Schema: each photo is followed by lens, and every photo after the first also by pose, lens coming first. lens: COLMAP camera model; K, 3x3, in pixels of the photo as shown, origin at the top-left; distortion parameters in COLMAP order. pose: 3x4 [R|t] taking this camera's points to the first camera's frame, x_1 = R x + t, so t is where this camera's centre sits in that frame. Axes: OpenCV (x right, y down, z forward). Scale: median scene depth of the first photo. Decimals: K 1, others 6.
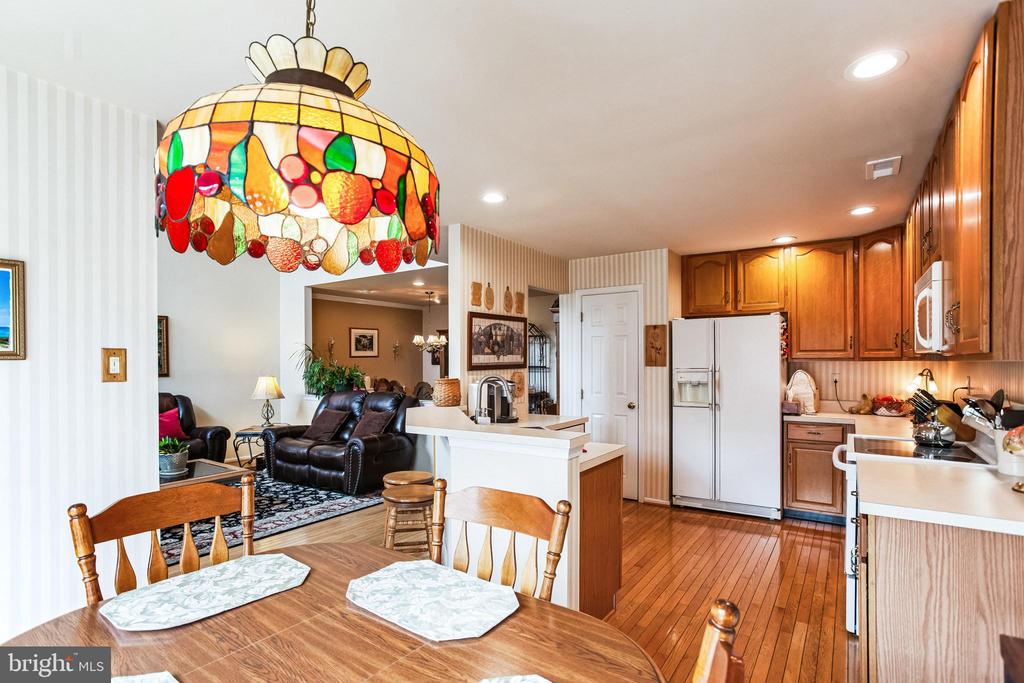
lens RADIAL K [[508.6, 0, 508.3], [0, 508.6, 357.7], [0, 0, 1]] dist [-0.063241, 0.029050]
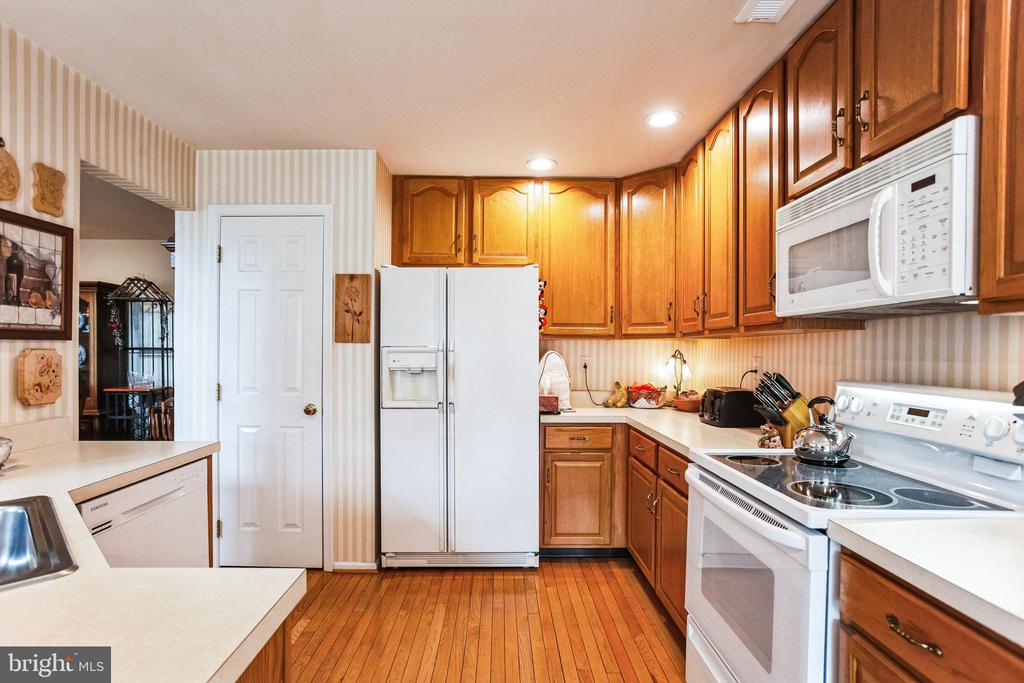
lens RADIAL K [[508.6, 0, 508.3], [0, 508.6, 357.7], [0, 0, 1]] dist [-0.063241, 0.029050]
pose [[0.814733, 0.002253, 0.579831, 0.096645], [-0.013846, 0.999783, 0.015570, 0.023324], [-0.579670, -0.020714, 0.814588, 0.414179]]
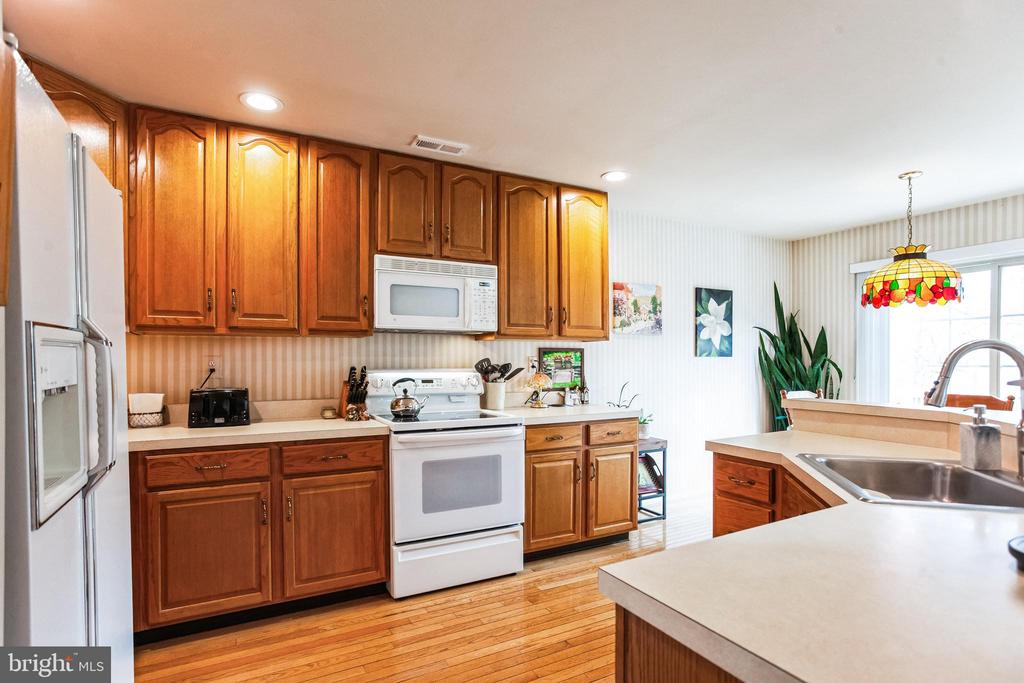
lens RADIAL K [[508.6, 0, 508.3], [0, 508.6, 357.7], [0, 0, 1]] dist [-0.063241, 0.029050]
pose [[-0.885706, 0.006490, 0.464201, 0.087656], [0.001186, 0.999931, -0.011717, 0.036666], [-0.464245, -0.009827, -0.885652, 1.076575]]
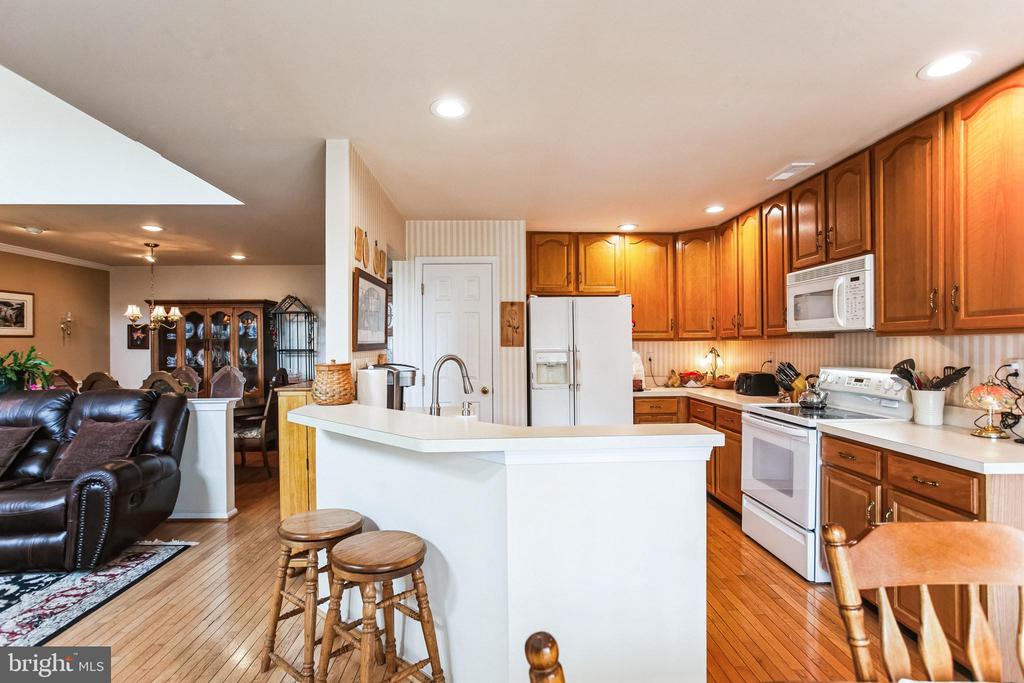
lens RADIAL K [[502.0, 0, 514.8], [0, 502.0, 347.5], [0, 0, 1]] dist [-0.061671, 0.027814]
pose [[0.801100, -0.004589, 0.598513, -0.261251], [-0.001117, 0.999957, 0.009163, 0.010526], [-0.598530, -0.008009, 0.801061, 0.270873]]
